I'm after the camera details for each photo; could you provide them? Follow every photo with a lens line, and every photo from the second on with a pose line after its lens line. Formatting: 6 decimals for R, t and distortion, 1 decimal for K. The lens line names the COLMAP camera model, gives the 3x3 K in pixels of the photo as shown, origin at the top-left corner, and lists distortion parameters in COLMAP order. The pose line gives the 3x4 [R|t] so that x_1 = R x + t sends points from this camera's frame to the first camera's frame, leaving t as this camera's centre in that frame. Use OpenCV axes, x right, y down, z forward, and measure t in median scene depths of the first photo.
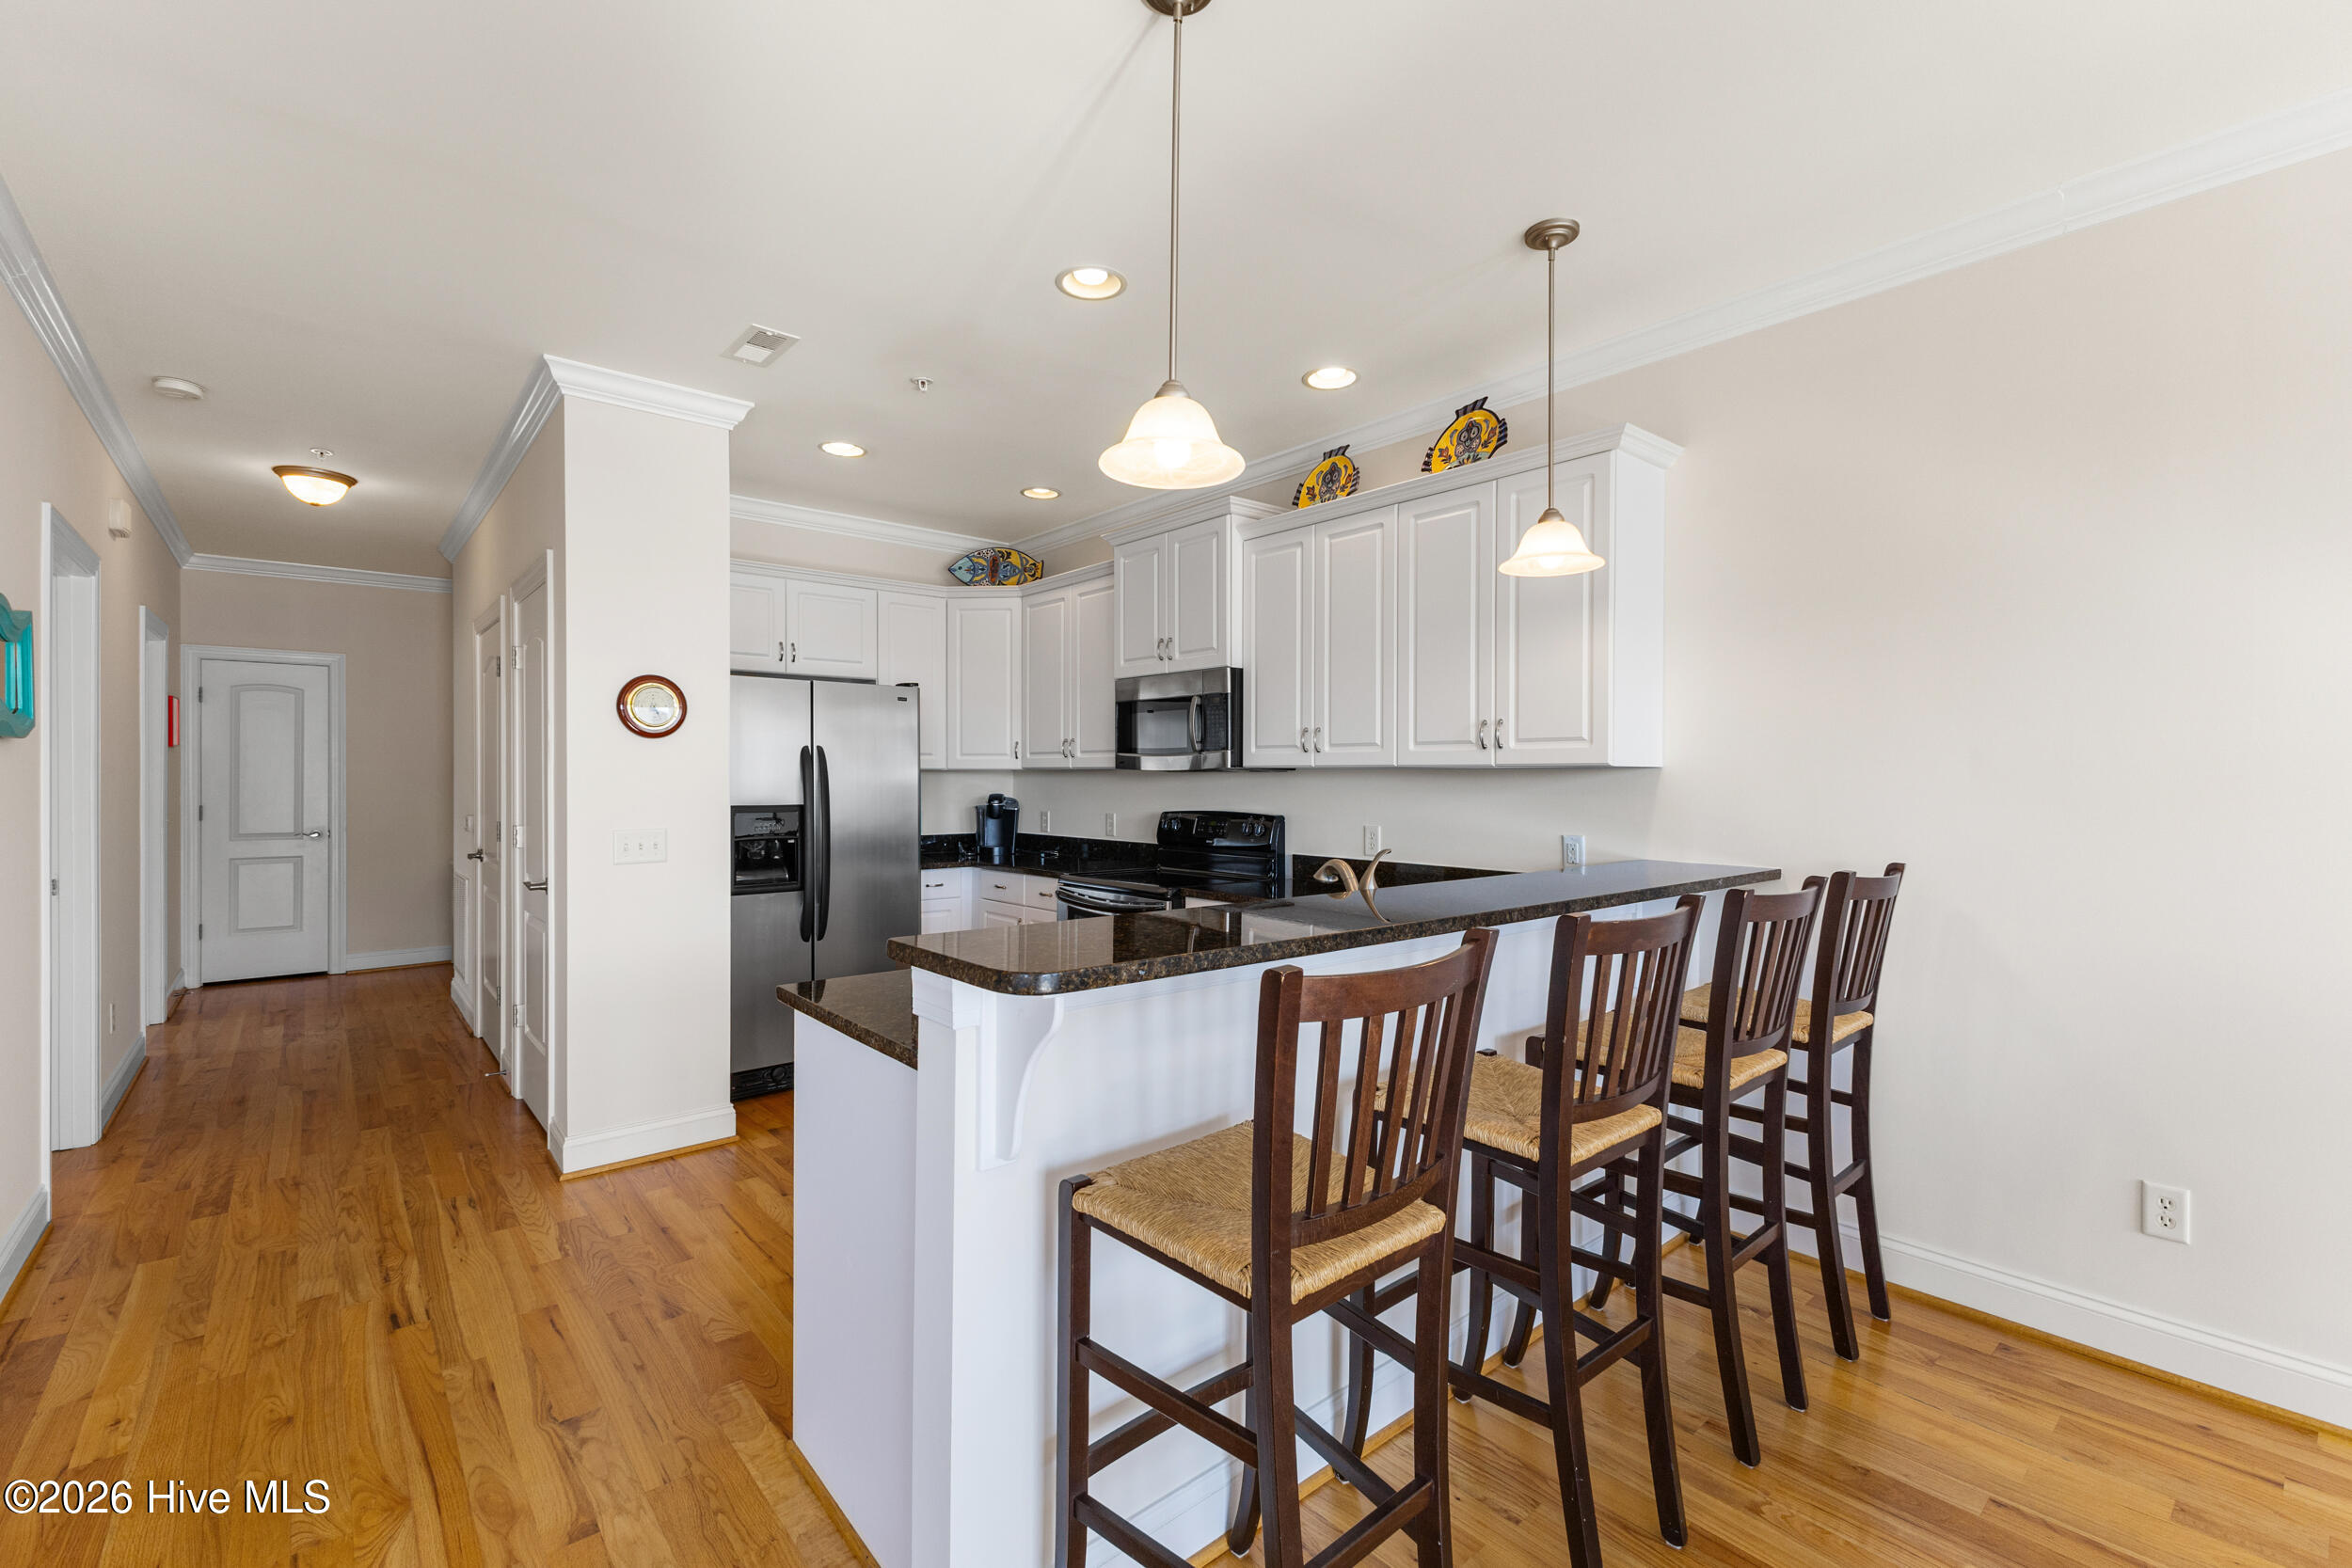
lens RADIAL K [[1016.7, 0, 1172.6], [0, 1016.7, 778.0], [0, 0, 1]] dist [0.014061, -0.003449]
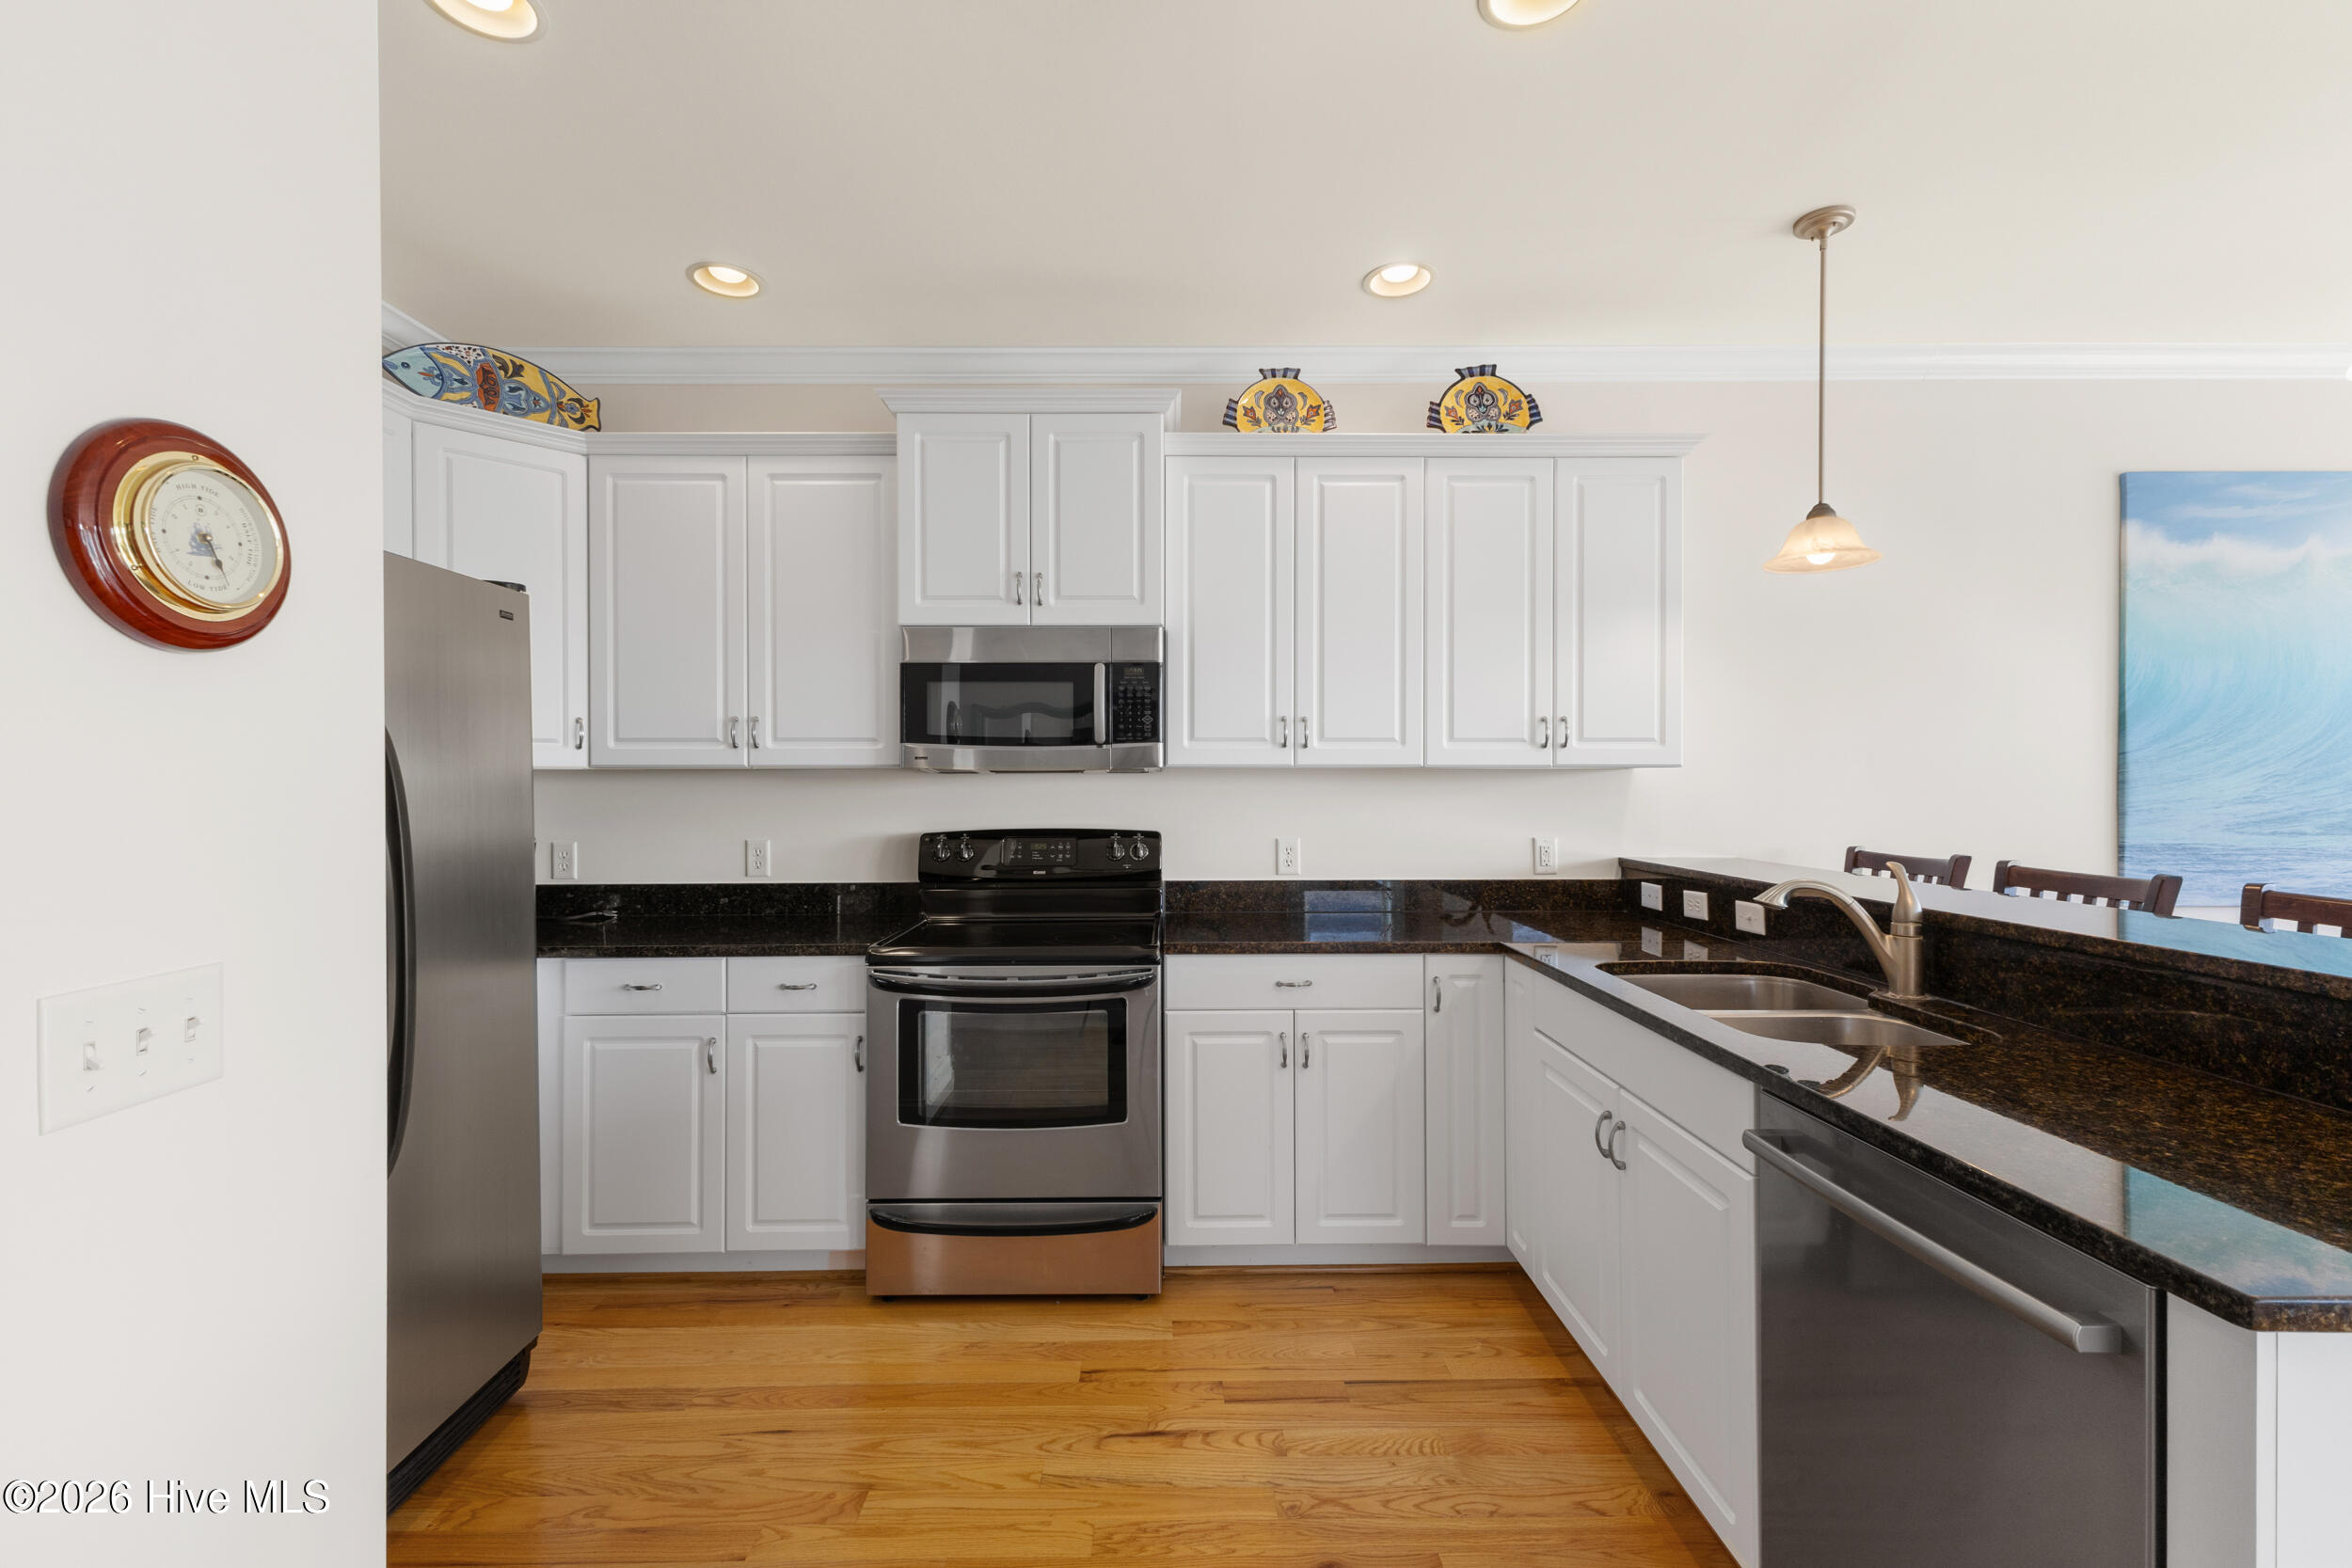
lens RADIAL K [[1016.7, 0, 1154.2], [0, 1016.7, 781.1], [0, 0, 1]] dist [0.014061, -0.003449]
pose [[0.639121, -0.002889, 0.769101, -0.513888], [0.004386, 0.999990, 0.000112, -0.000102], [-0.769094, 0.003302, 0.639128, 0.559801]]
